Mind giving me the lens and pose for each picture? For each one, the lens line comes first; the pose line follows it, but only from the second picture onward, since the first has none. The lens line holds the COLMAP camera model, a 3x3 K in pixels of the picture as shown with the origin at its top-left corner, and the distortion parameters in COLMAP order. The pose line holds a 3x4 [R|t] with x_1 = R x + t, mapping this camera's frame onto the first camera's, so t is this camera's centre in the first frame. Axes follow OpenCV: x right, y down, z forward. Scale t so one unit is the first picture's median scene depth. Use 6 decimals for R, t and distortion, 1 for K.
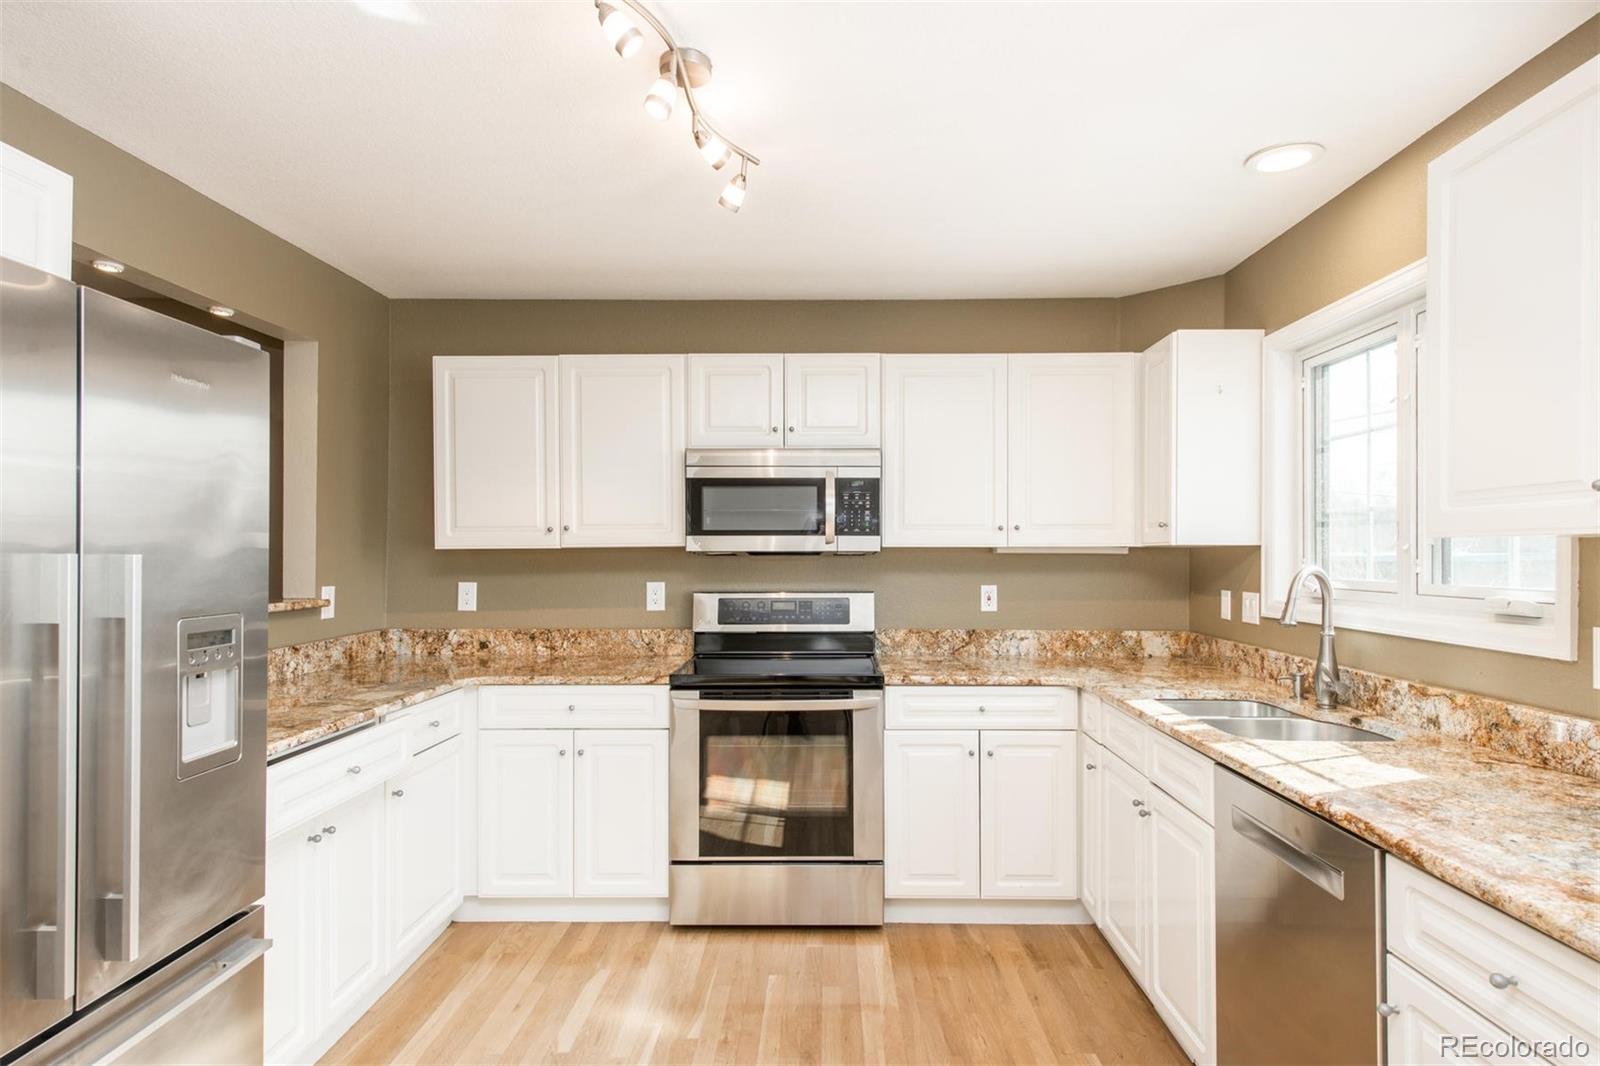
lens RADIAL K [[877.6, 0, 817.0], [0, 877.6, 554.2], [0, 0, 1]] dist [0.016959, -0.001121]
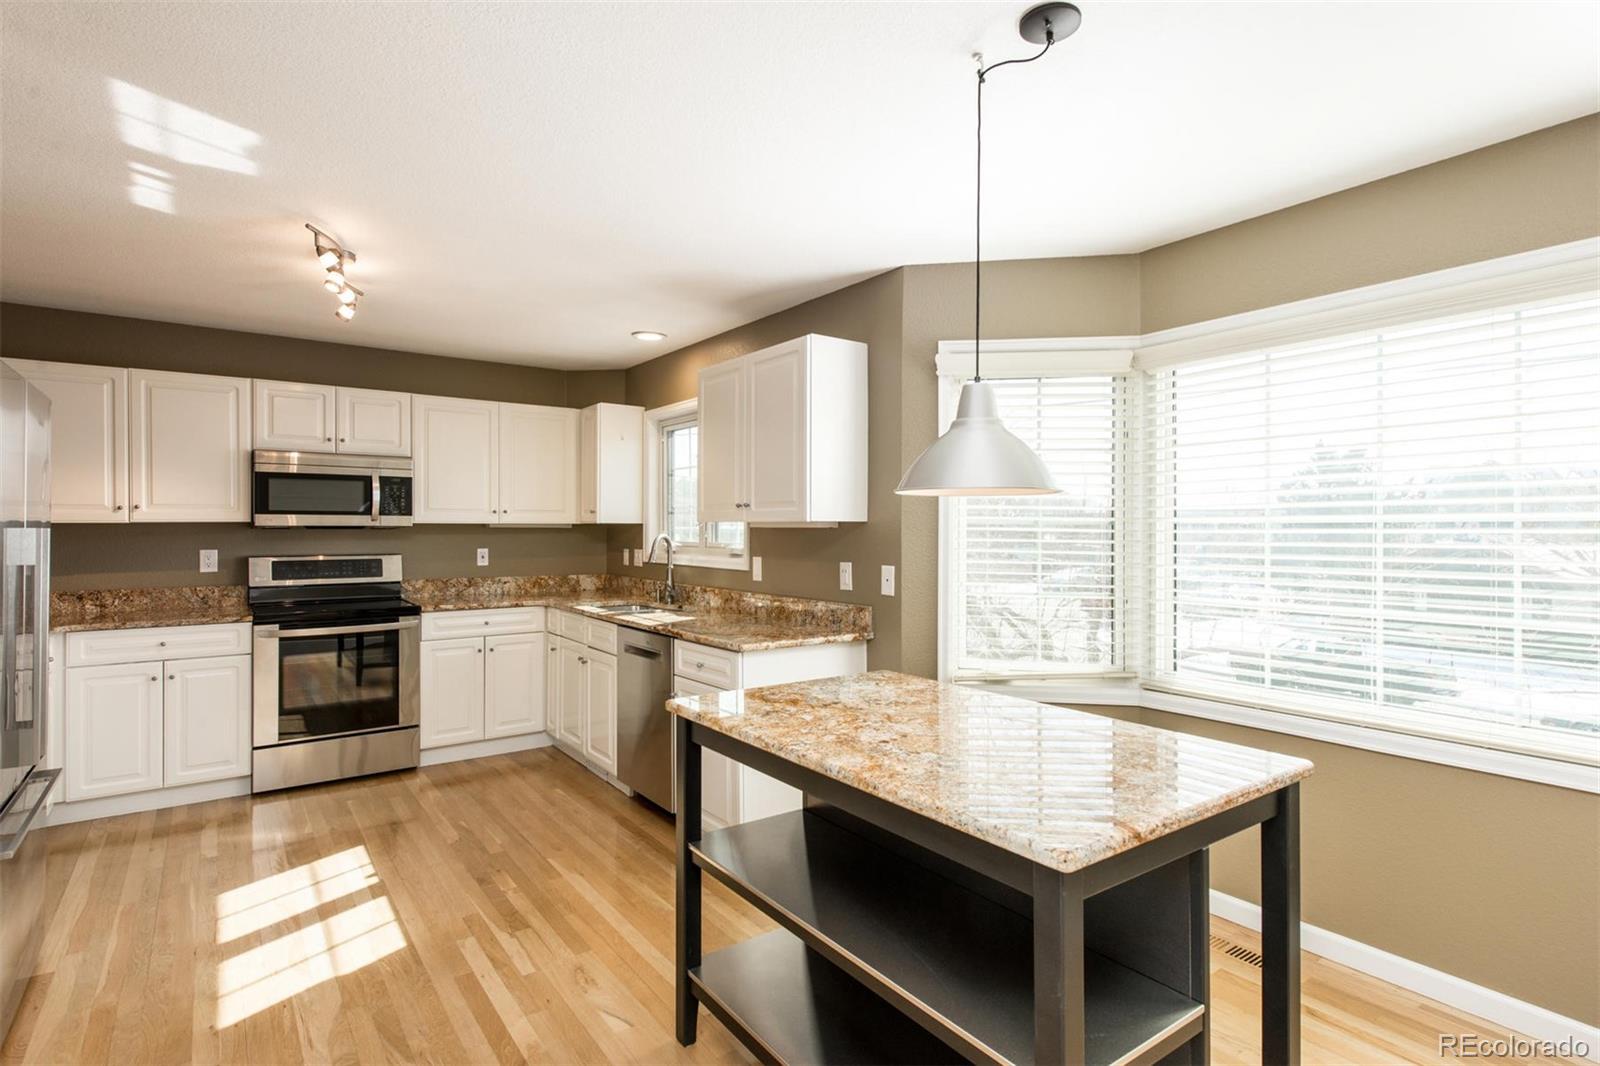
lens RADIAL K [[819.1, 0, 801.5], [0, 819.1, 526.9], [0, 0, 1]] dist [0.011477, -0.002659]
pose [[0.806417, 0.002396, 0.591342, -0.238494], [-0.001642, 0.999997, -0.001814, -0.000615], [-0.591344, 0.000492, 0.806419, -0.567878]]
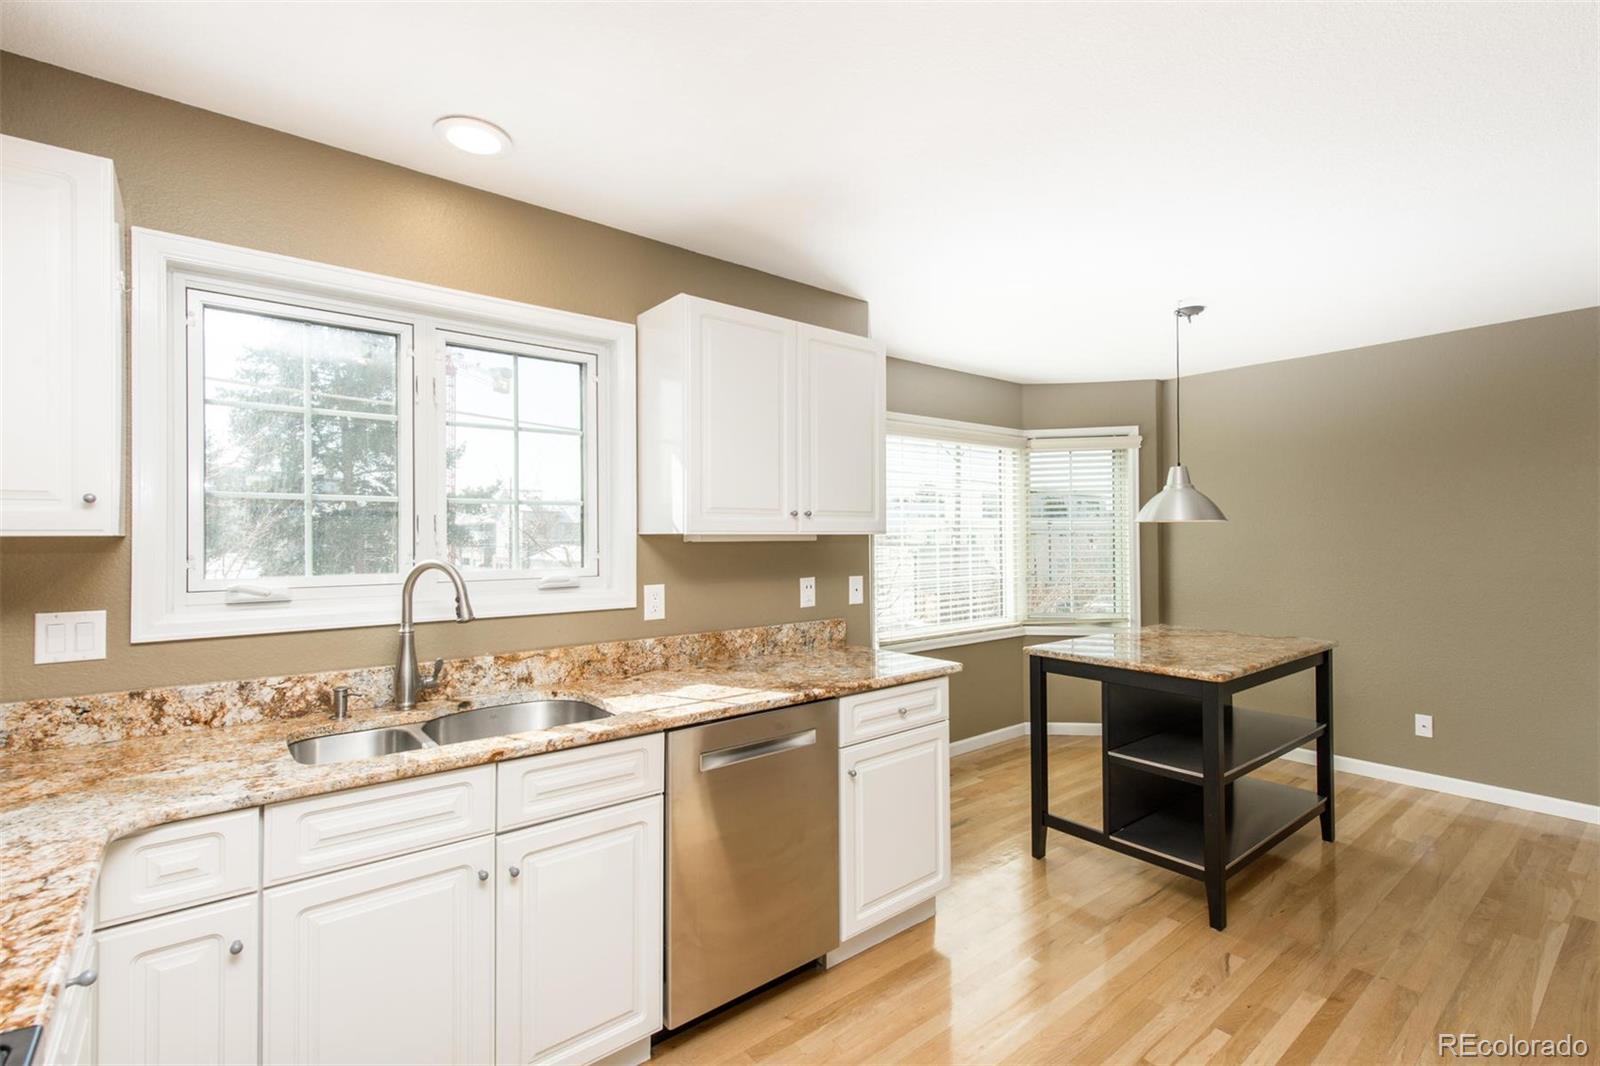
lens RADIAL K [[725.9, 0, 790.3], [0, 725.9, 535.7], [0, 0, 1]] dist [0.017306, -0.002831]
pose [[-0.635854, 0.015039, 0.771663, -0.230610], [0.011753, 0.999883, -0.009802, 0.001066], [-0.771720, 0.002837, -0.635956, 0.943599]]
